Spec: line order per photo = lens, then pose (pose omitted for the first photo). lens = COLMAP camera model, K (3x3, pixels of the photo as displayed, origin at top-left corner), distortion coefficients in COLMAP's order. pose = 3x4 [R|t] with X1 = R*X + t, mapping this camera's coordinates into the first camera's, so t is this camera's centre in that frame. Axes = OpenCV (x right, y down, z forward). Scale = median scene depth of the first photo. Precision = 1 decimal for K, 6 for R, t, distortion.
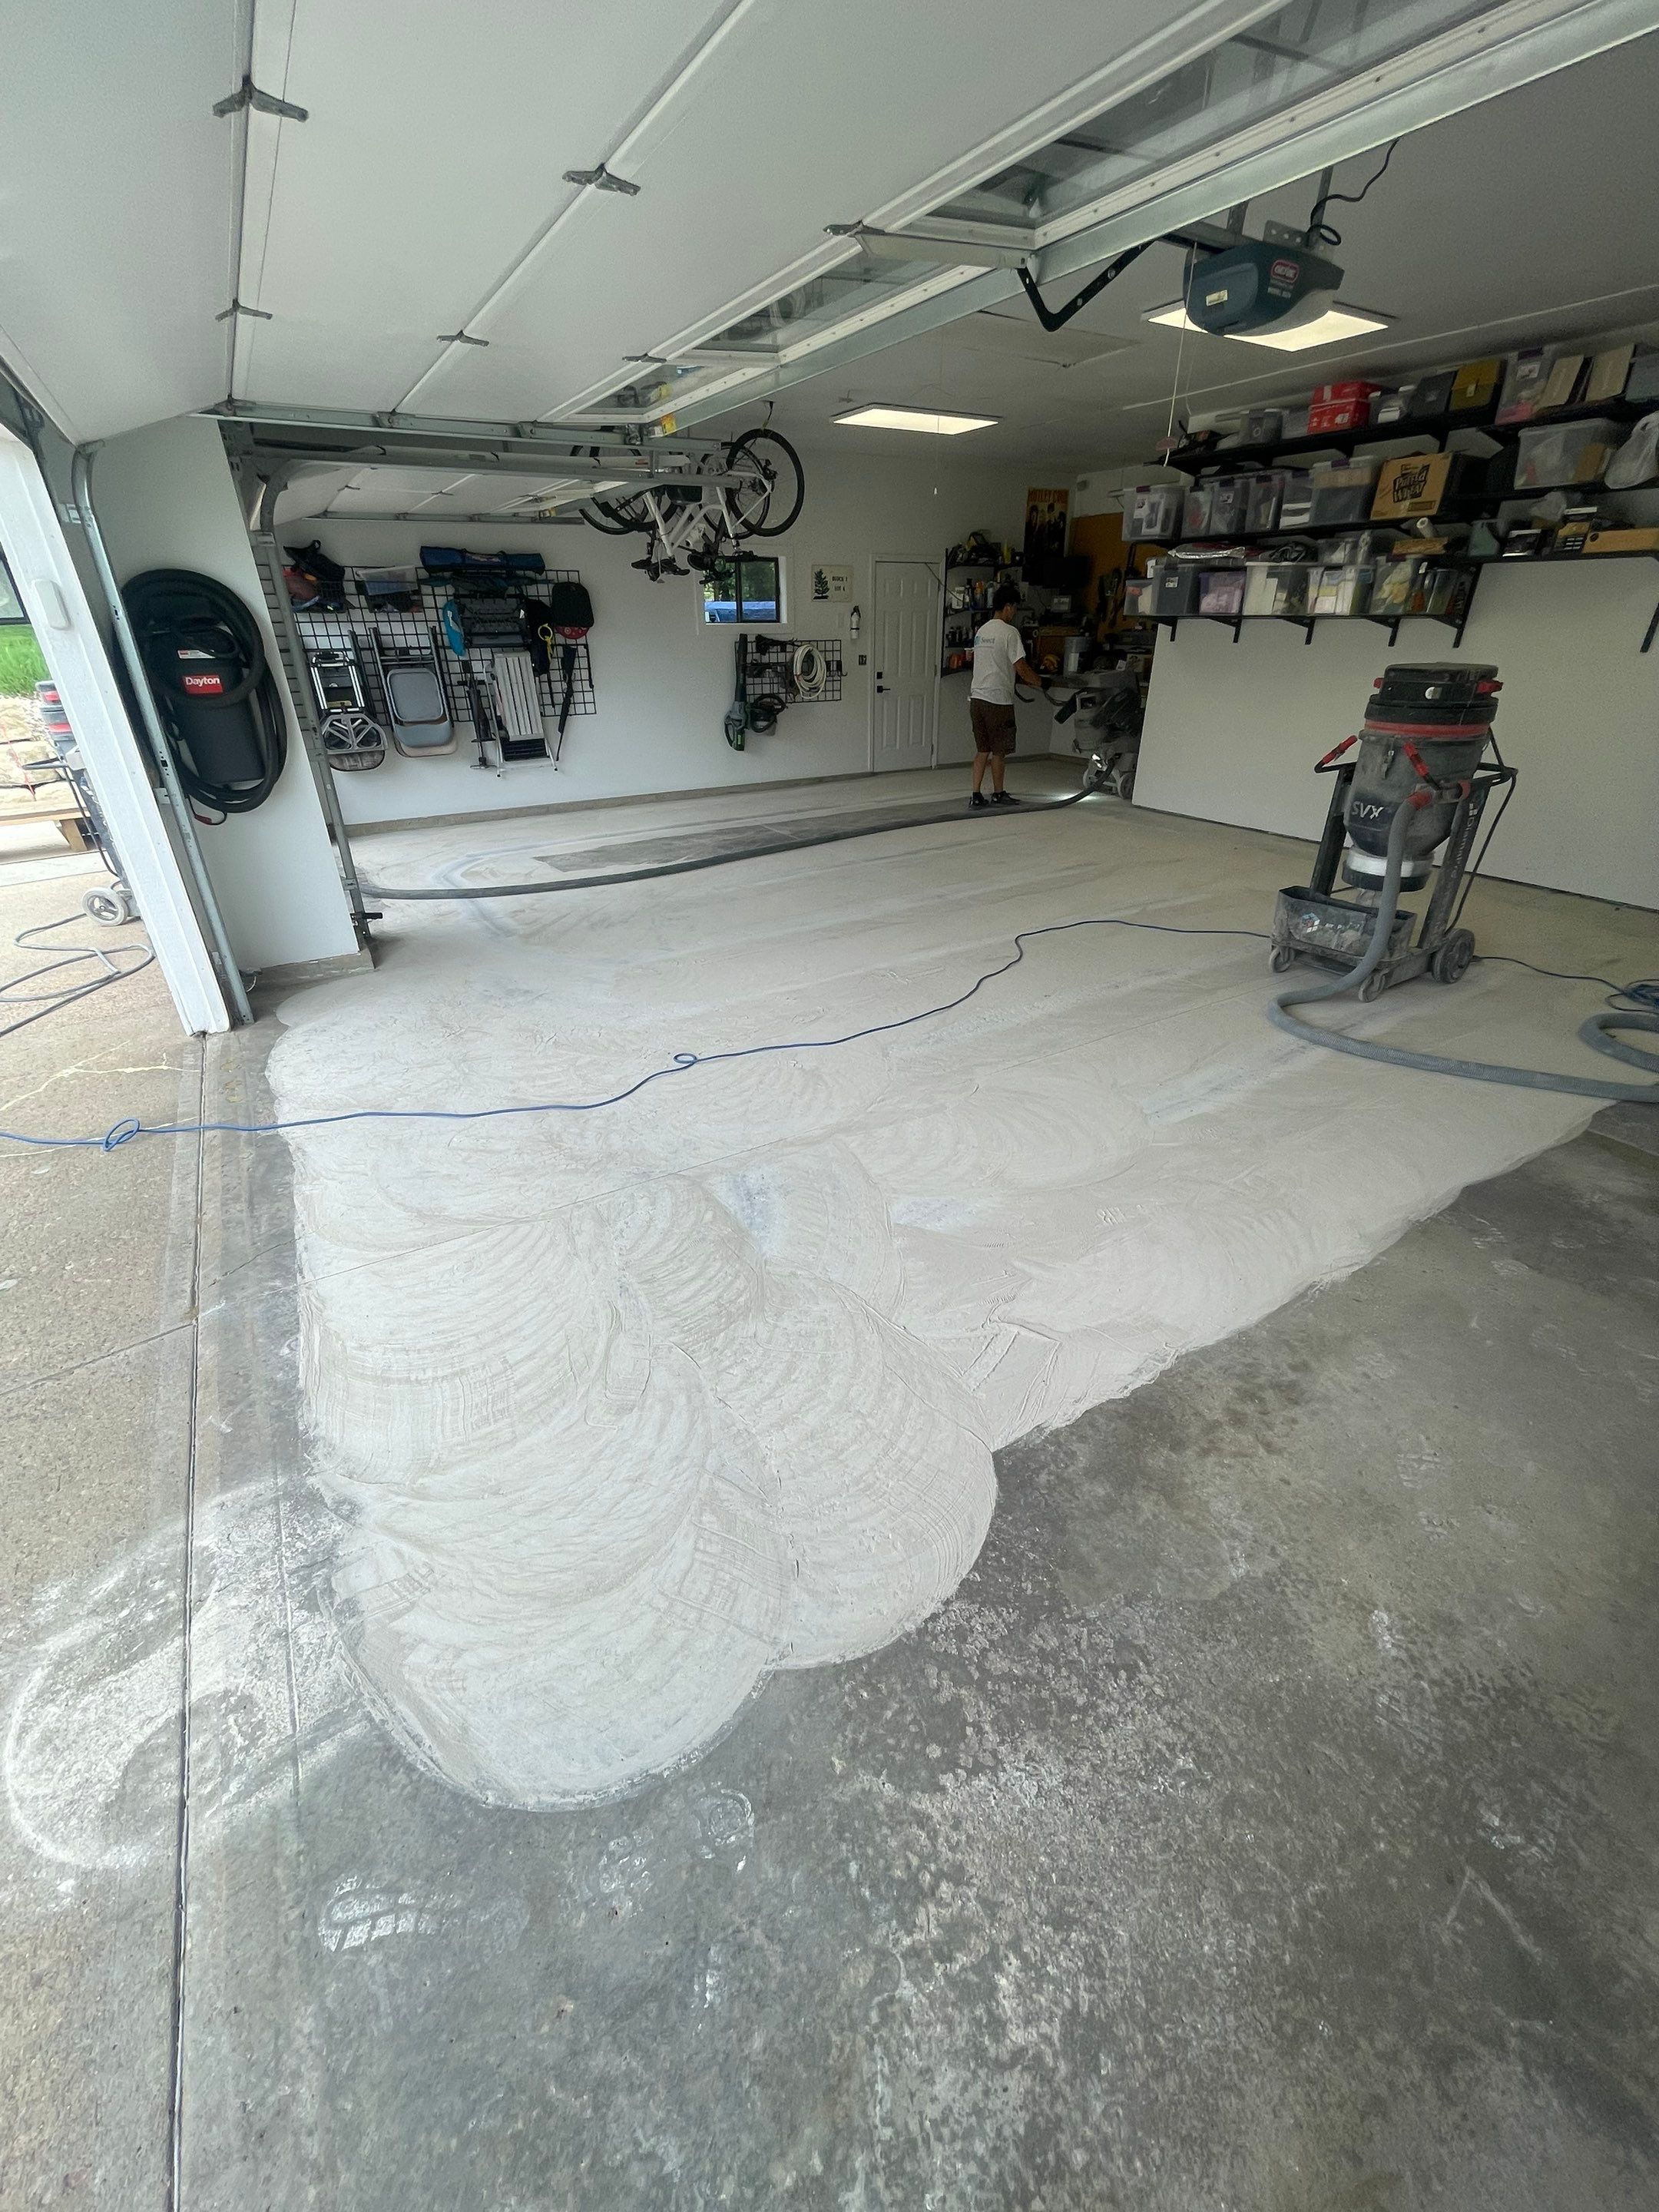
lens RADIAL K [[889.7, 0, 827.1], [0, 889.7, 1105.3], [0, 0, 1]] dist [-0.003842, -0.000345]
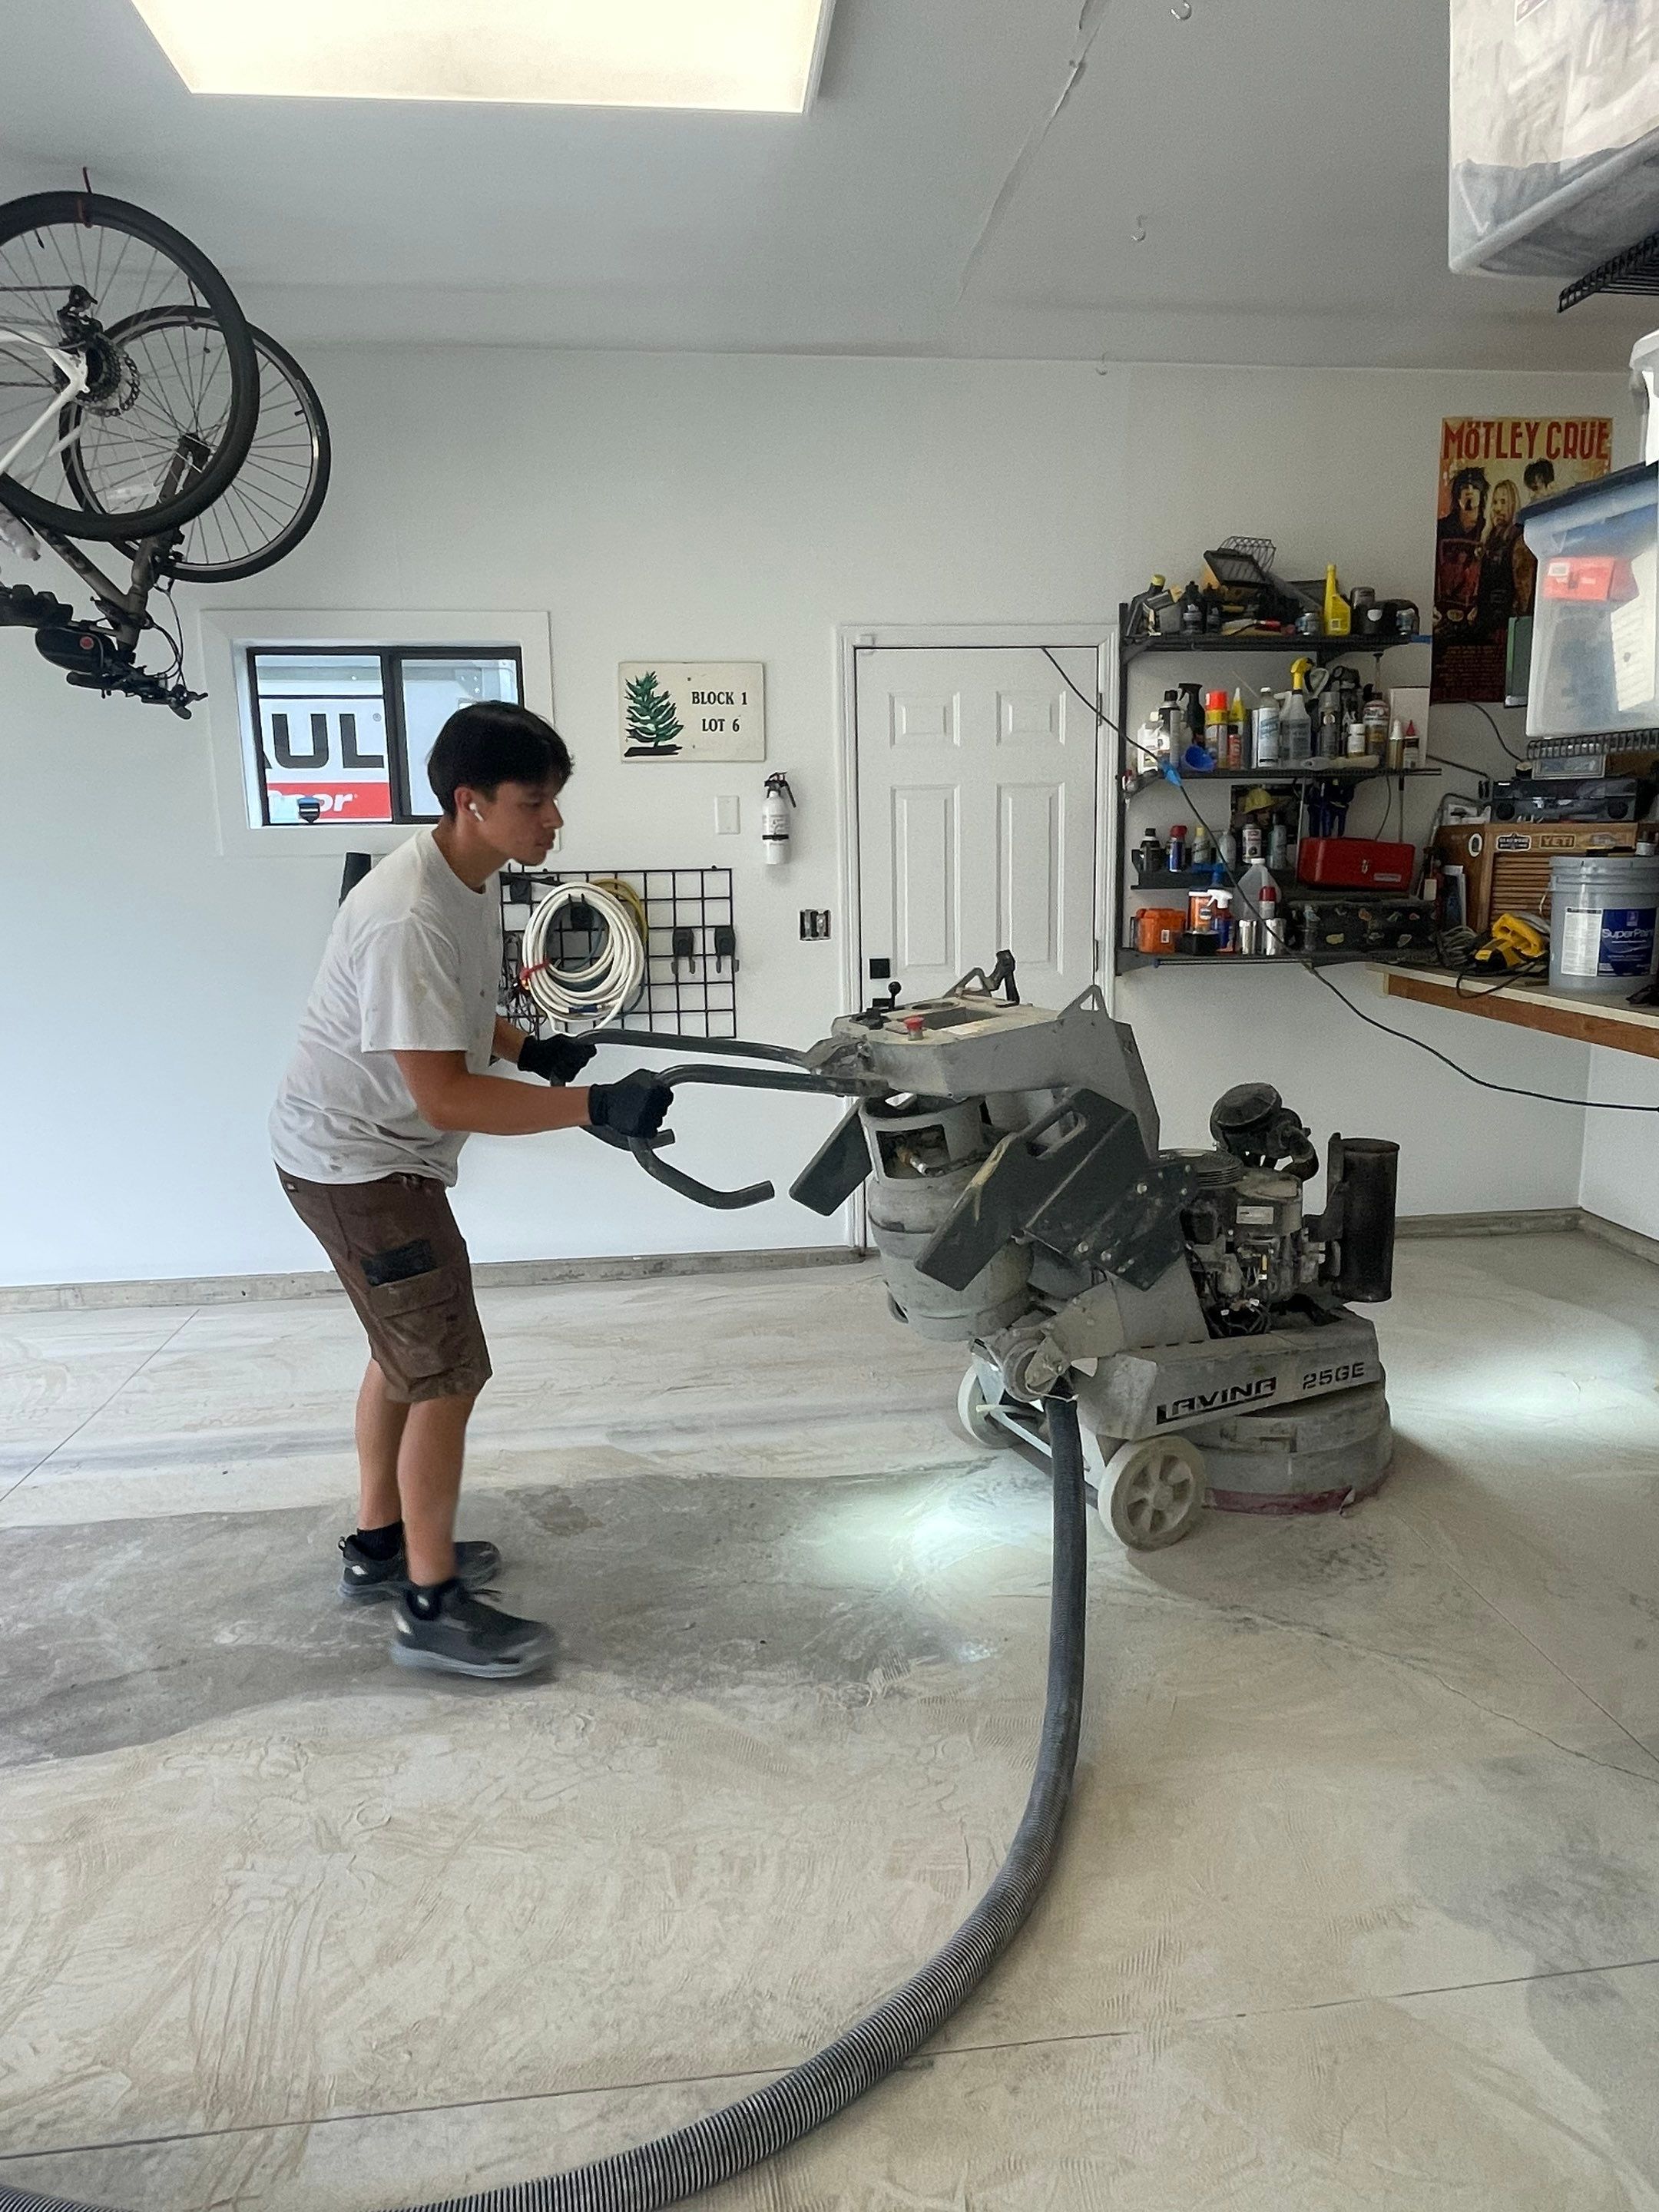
lens RADIAL K [[1352.5, 0, 837.7], [0, 1352.5, 1097.4], [0, 0, 1]] dist [0.000706, -0.004063]
pose [[0.906354, 0.070992, -0.416513, 0.396014], [-0.192797, 0.946662, -0.258185, -0.497031], [0.375968, 0.314309, 0.871698, 0.935513]]
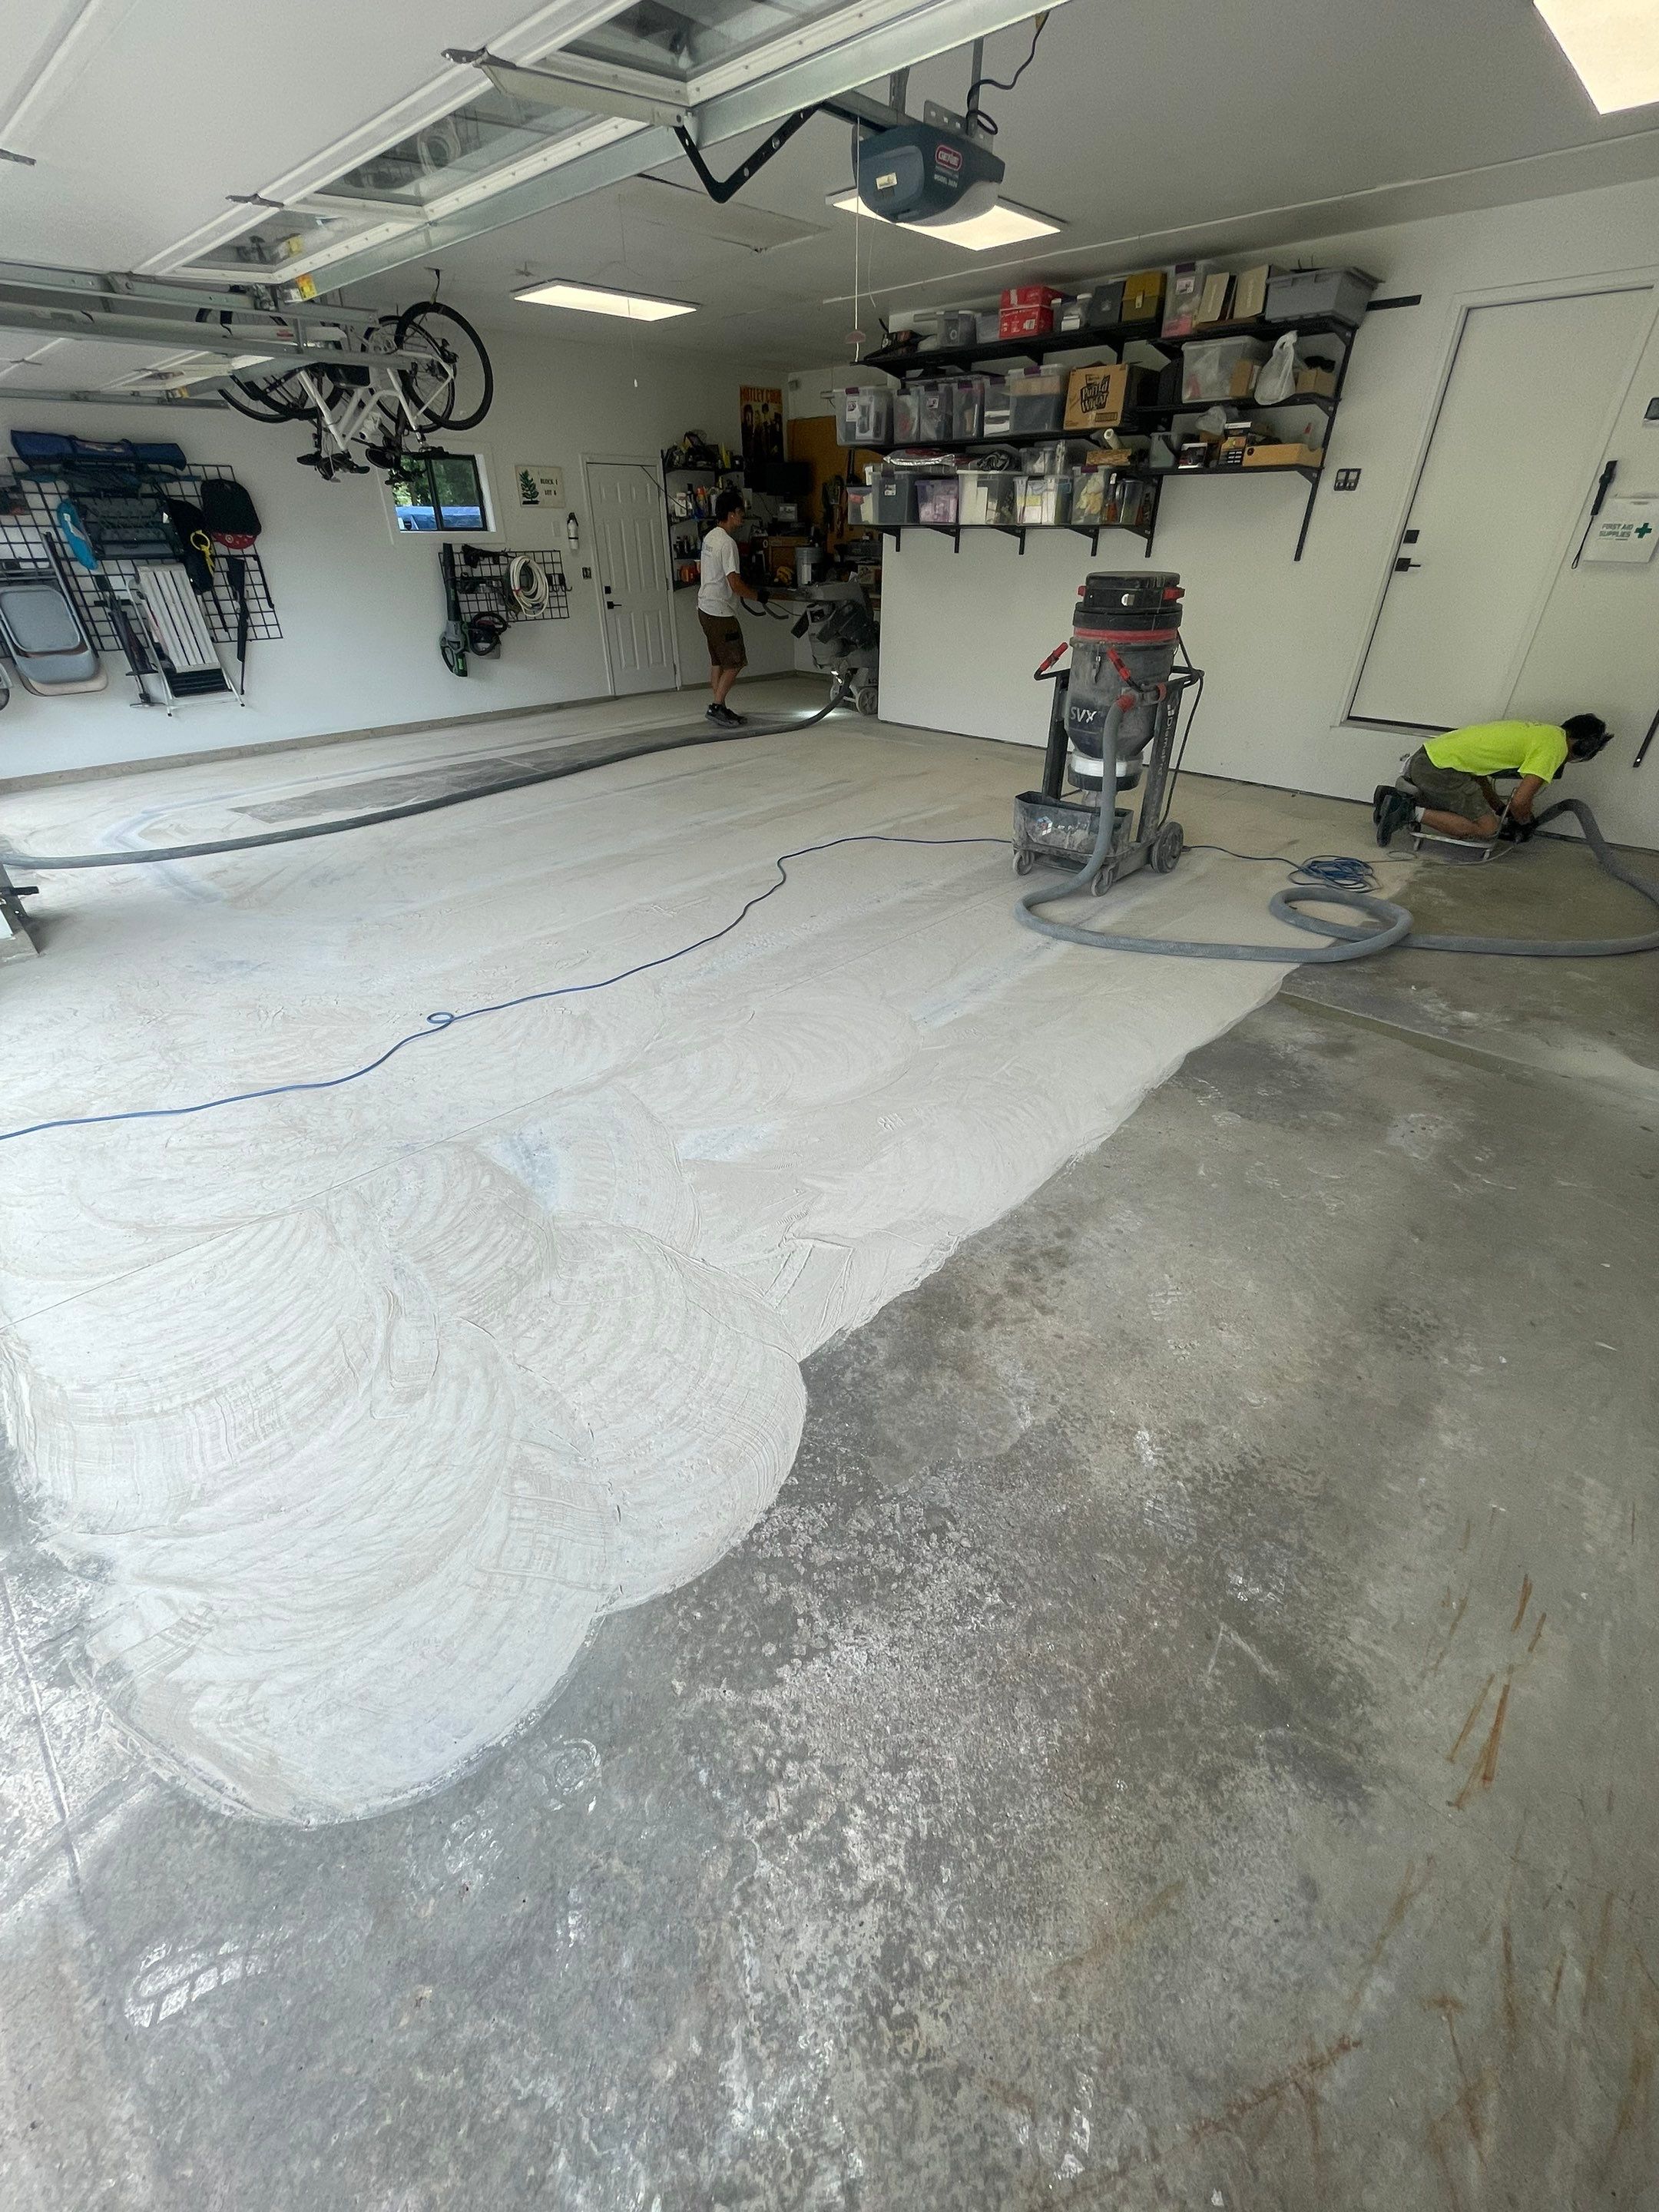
lens RADIAL K [[891.4, 0, 827.5], [0, 891.4, 1105.3], [0, 0, 1]] dist [-0.002837, -0.000552]
pose [[0.967024, -0.133192, 0.217082, 0.010552], [0.116950, 0.989400, 0.086082, 0.002742], [-0.226246, -0.057856, 0.972350, 0.000454]]
